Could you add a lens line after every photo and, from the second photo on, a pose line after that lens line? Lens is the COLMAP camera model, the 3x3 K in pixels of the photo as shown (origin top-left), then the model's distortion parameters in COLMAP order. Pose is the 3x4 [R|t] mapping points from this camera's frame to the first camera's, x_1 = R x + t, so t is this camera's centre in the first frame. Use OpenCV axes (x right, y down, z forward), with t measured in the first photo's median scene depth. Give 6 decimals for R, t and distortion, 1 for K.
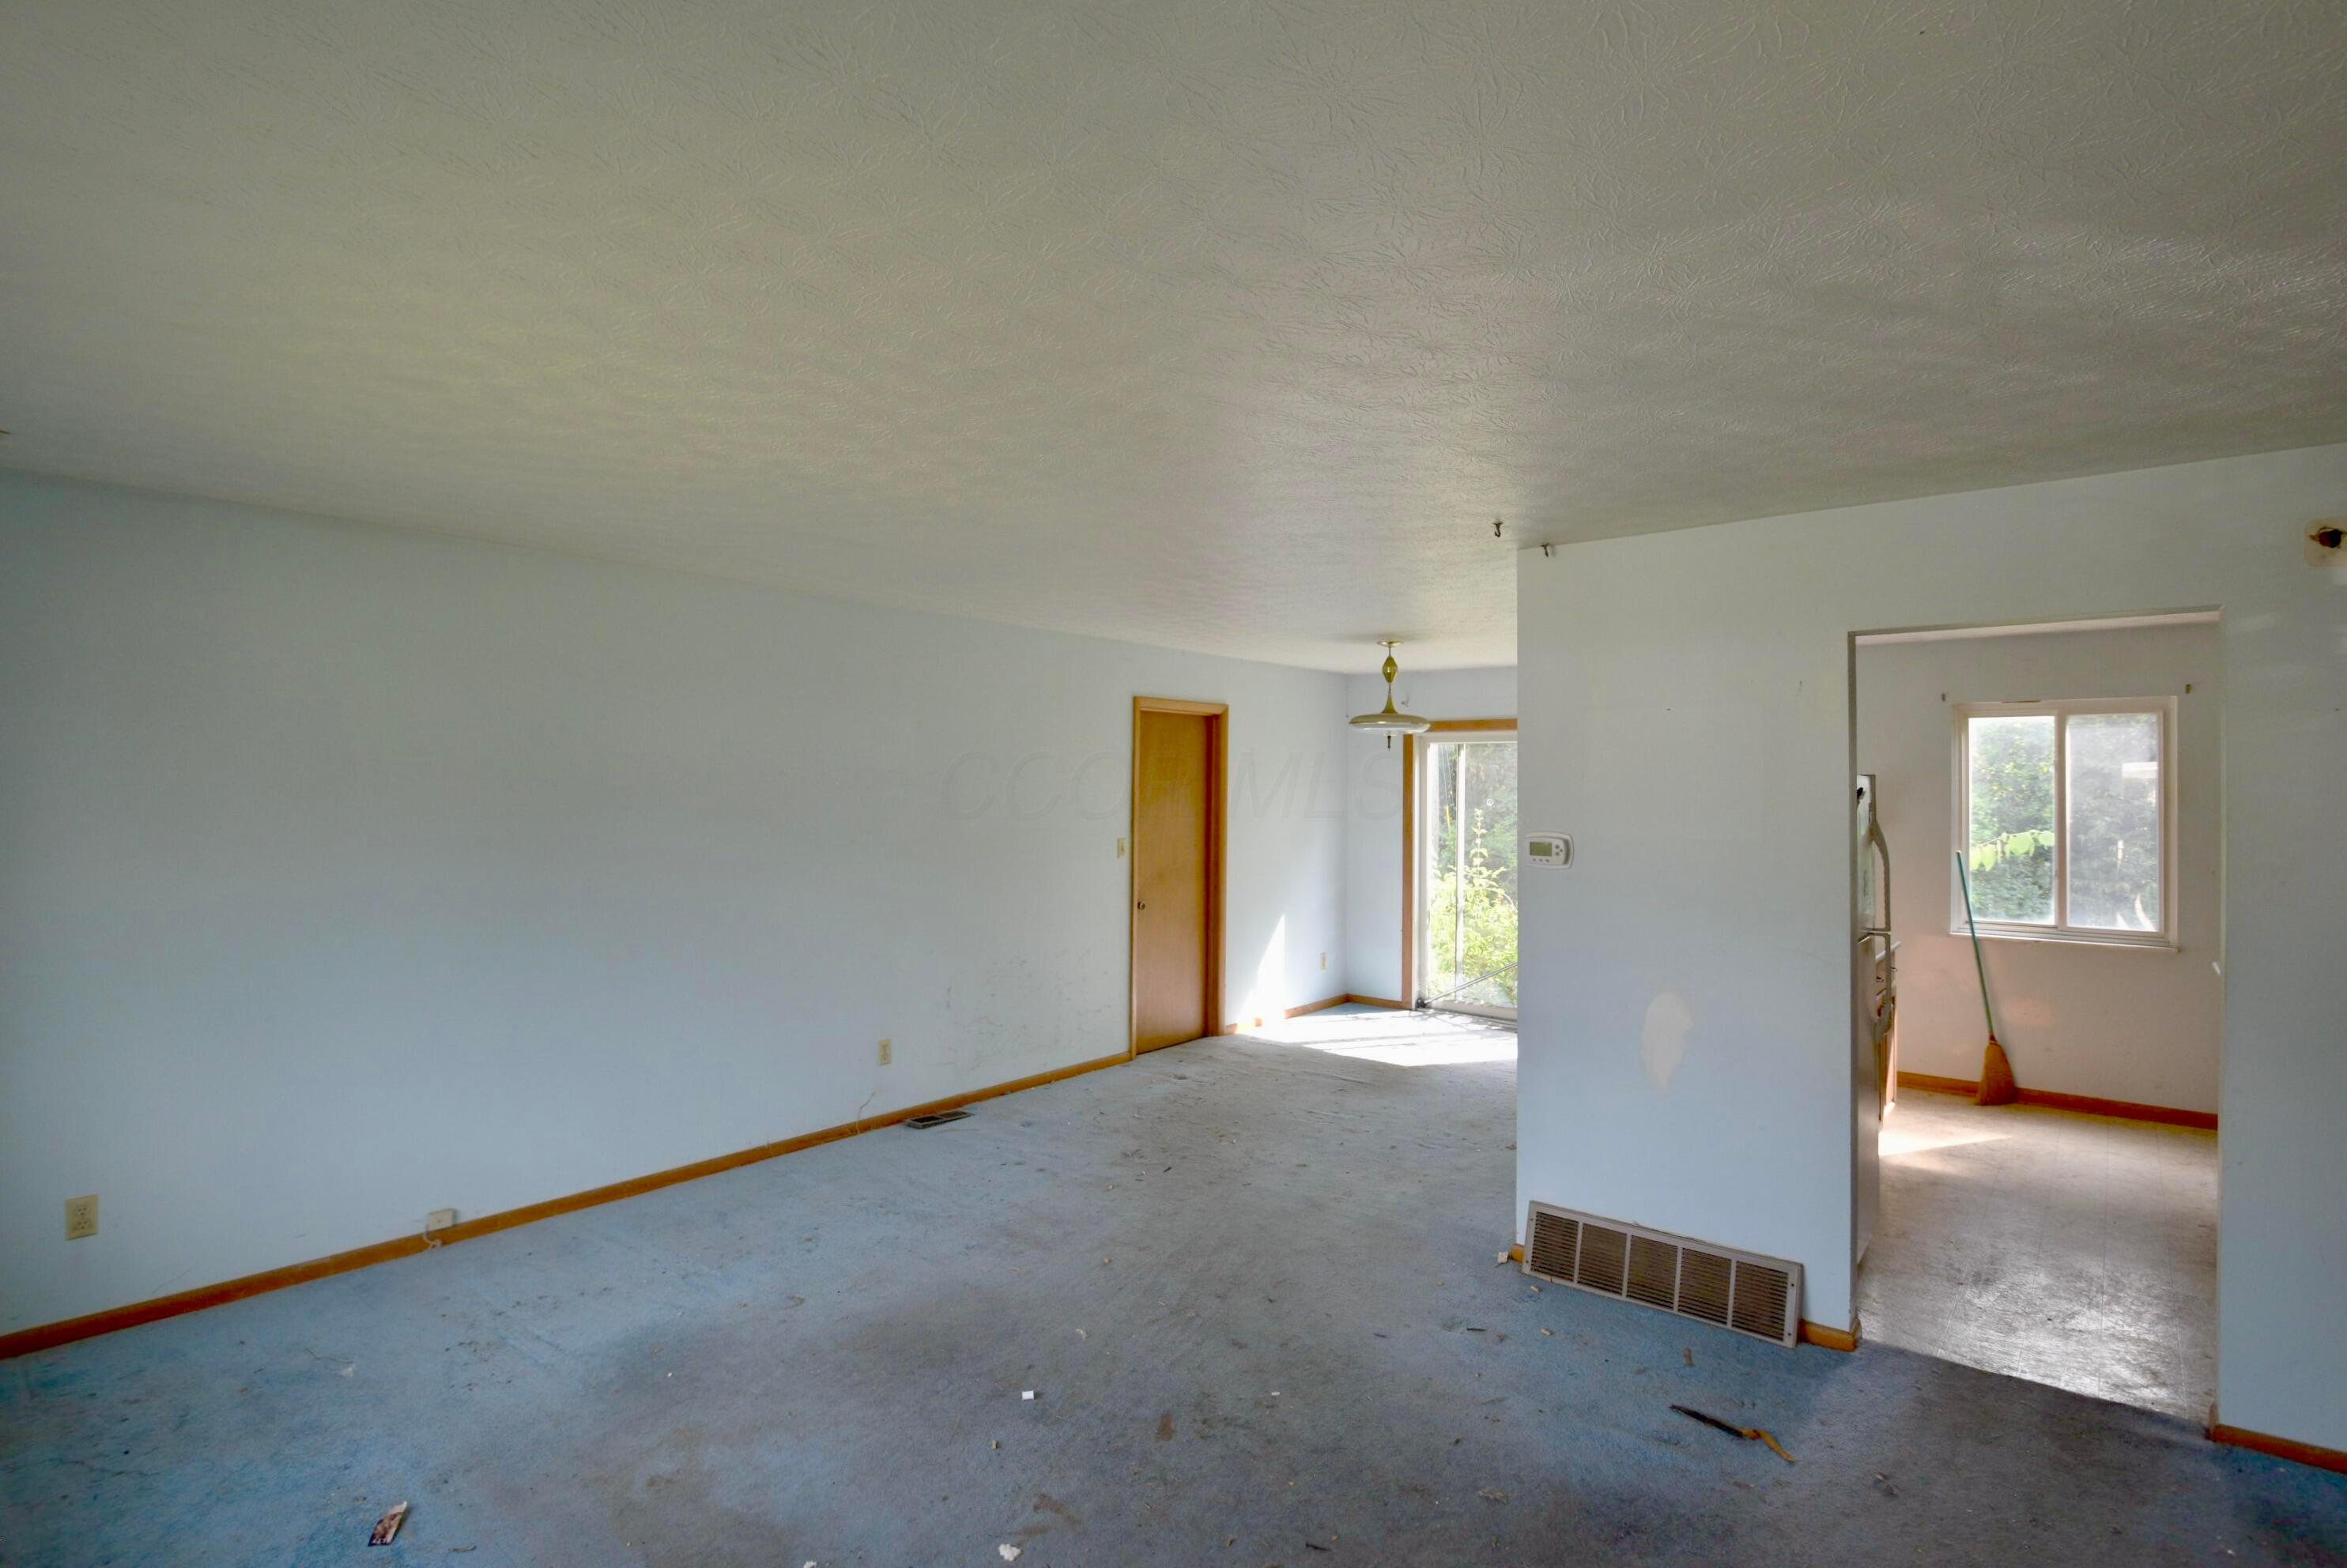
lens RADIAL K [[1157.7, 0, 1173.5], [0, 1157.7, 784.0], [0, 0, 1]] dist [0.002264, -0.013421]
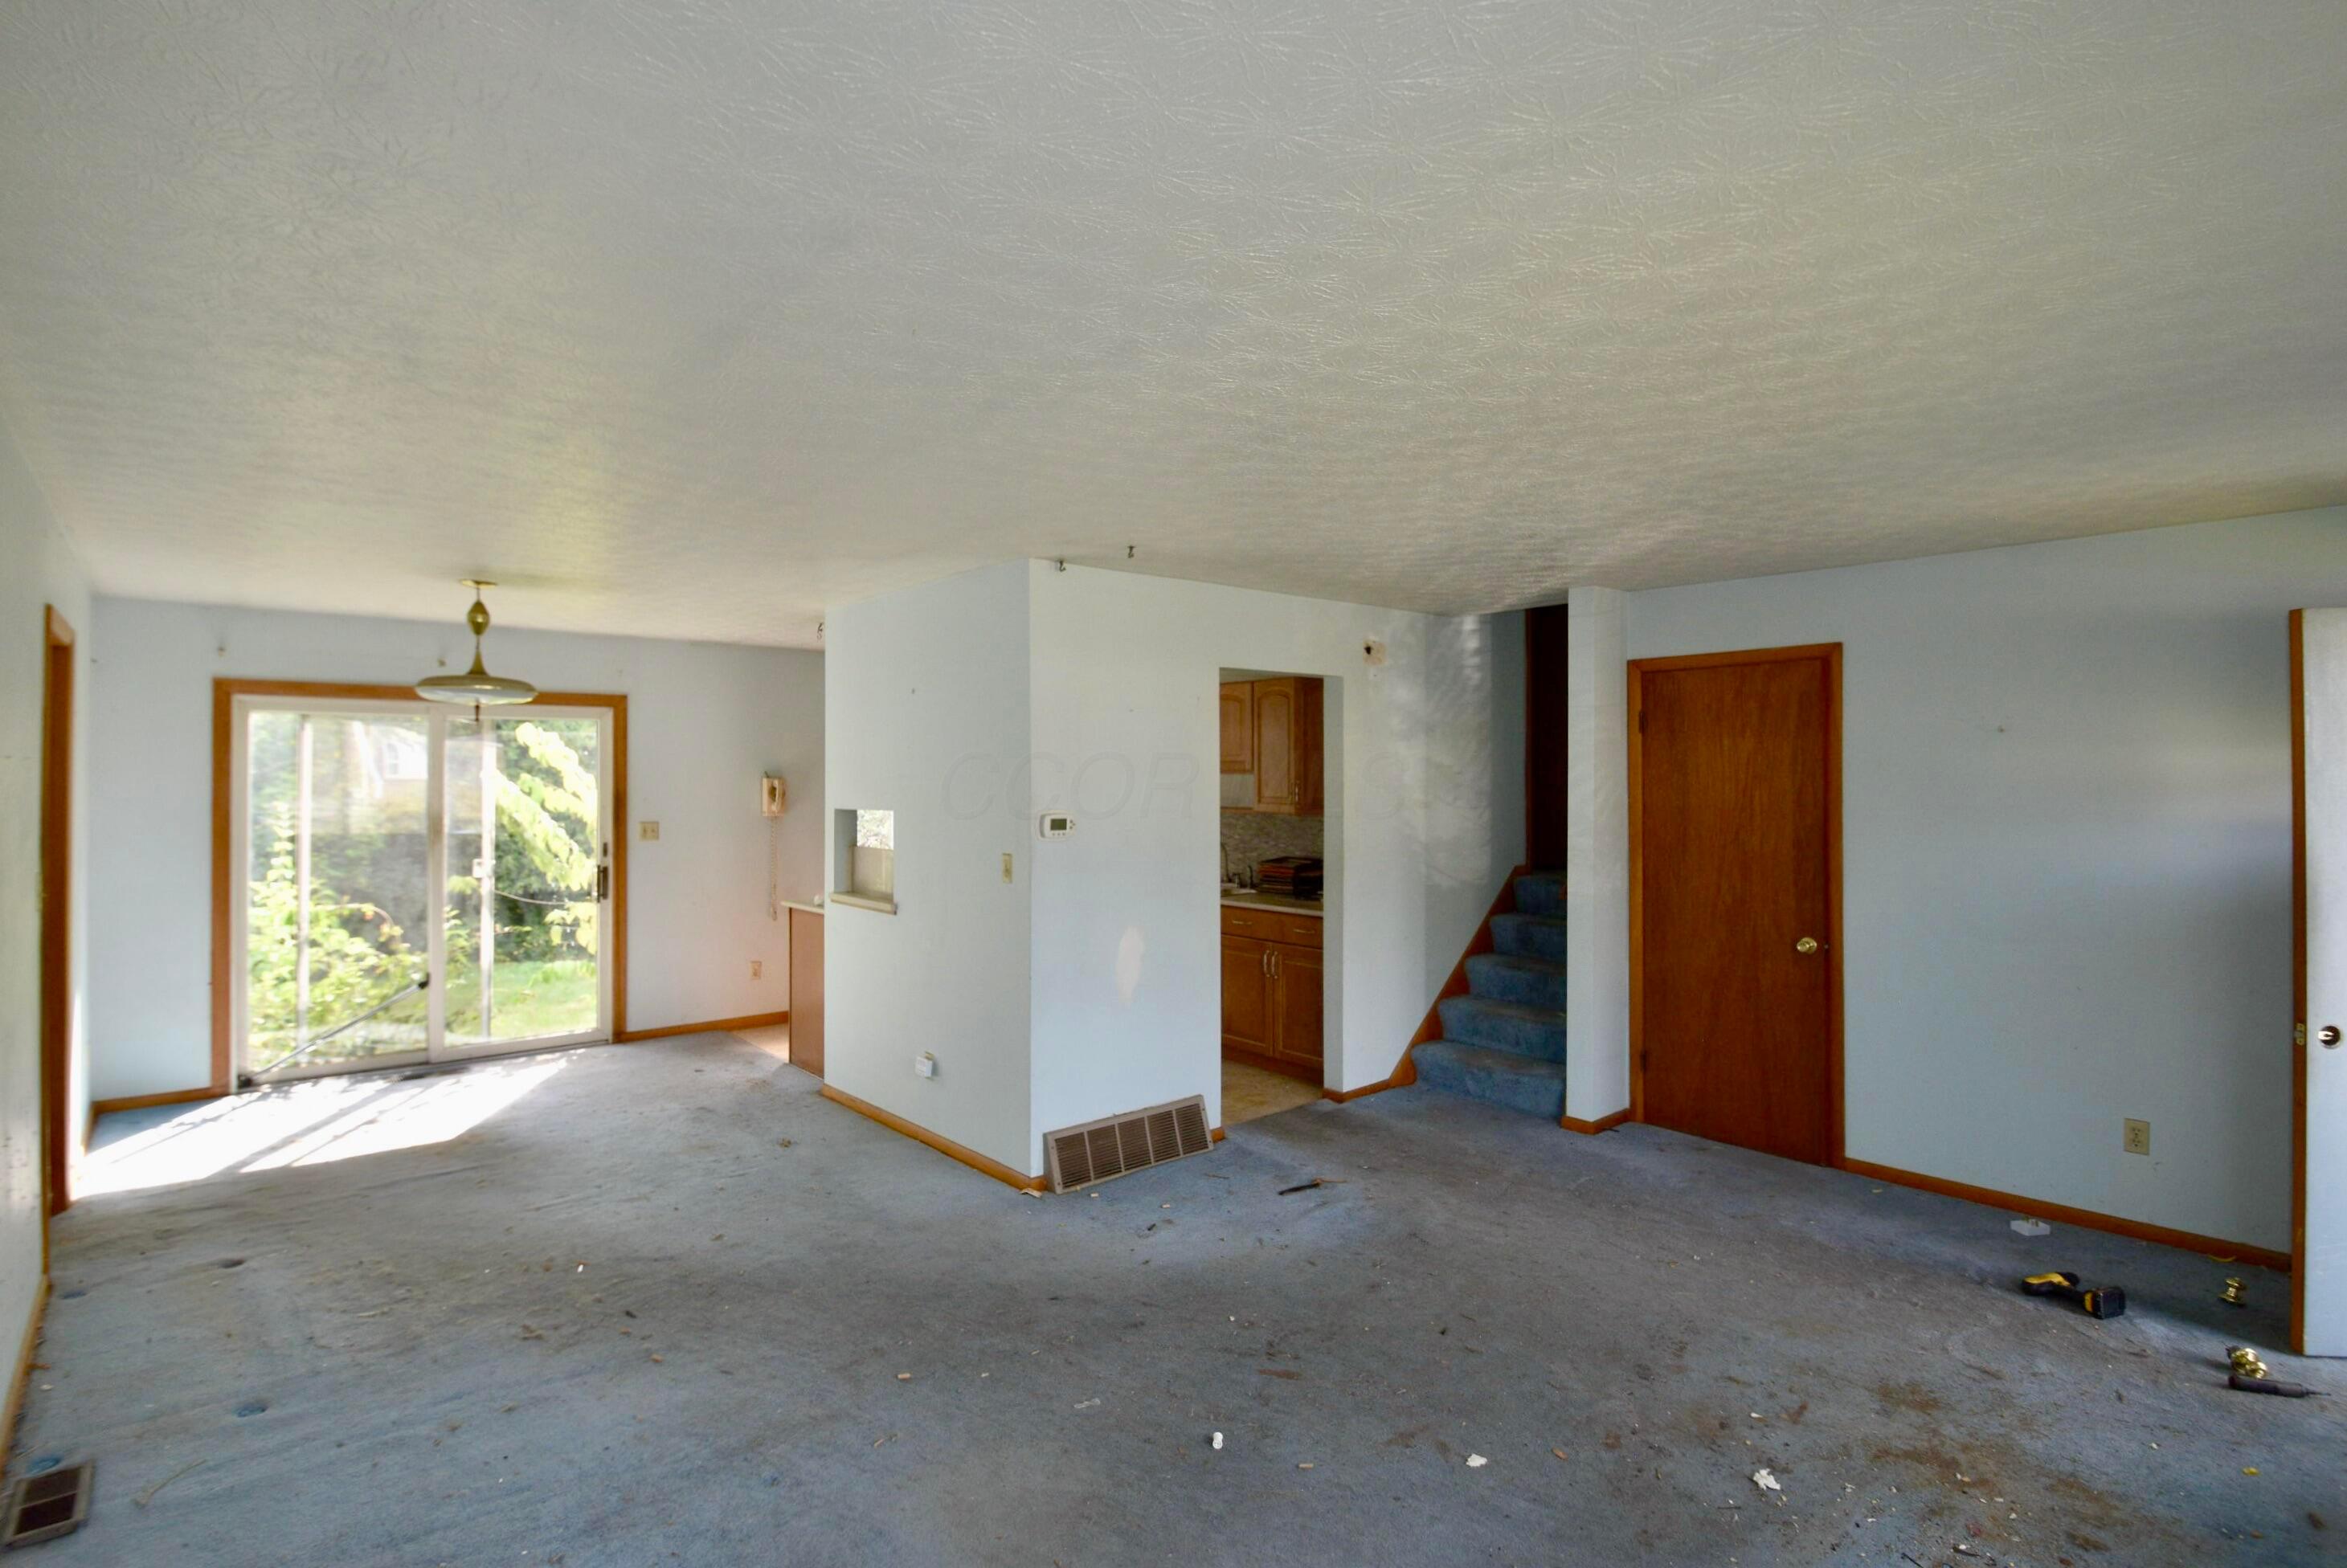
lens RADIAL K [[1157.7, 0, 1173.5], [0, 1157.7, 784.0], [0, 0, 1]] dist [0.002264, -0.013421]
pose [[0.162992, -0.011614, 0.986559, -0.598807], [0.000278, 0.999931, 0.011725, 0.001527], [-0.986627, -0.001637, 0.162984, 0.520881]]
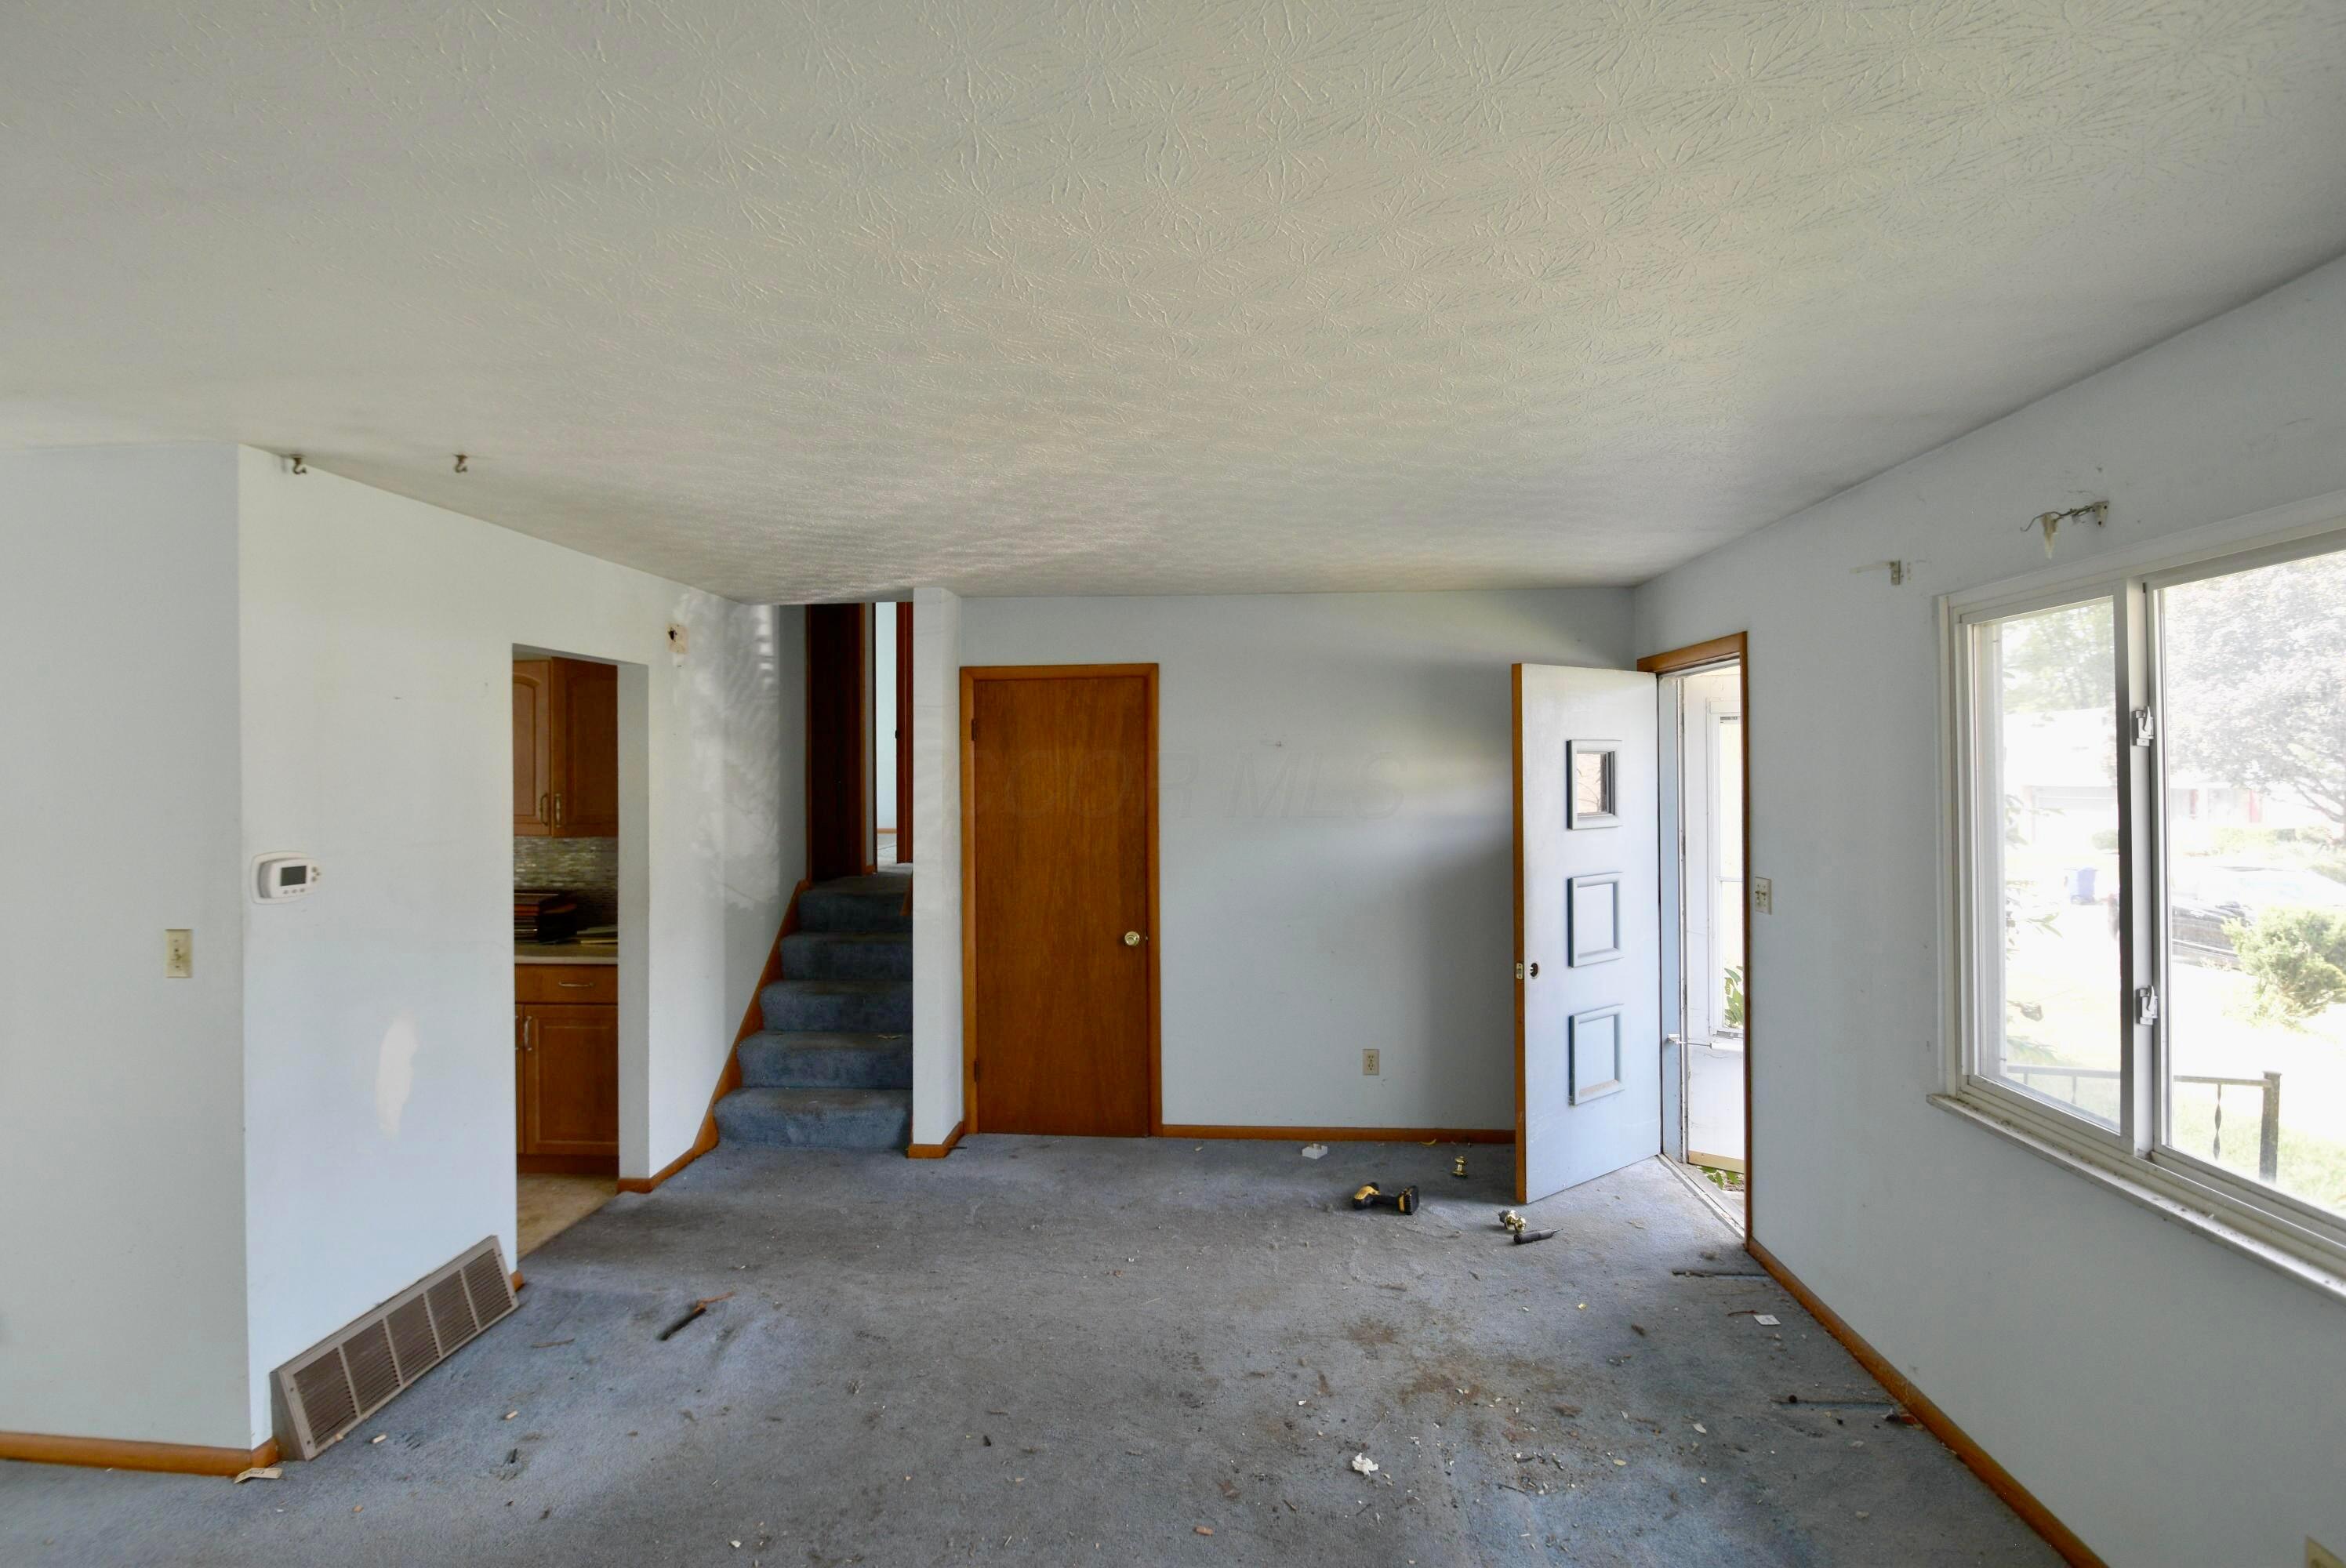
lens RADIAL K [[1132.1, 0, 1176.2], [0, 1132.1, 778.0], [0, 0, 1]] dist [0.003736, -0.014609]
pose [[-0.582803, -0.006926, 0.812584, -0.433010], [0.001413, 0.999954, 0.009536, -0.008323], [-0.812612, 0.006706, -0.582766, 0.715970]]
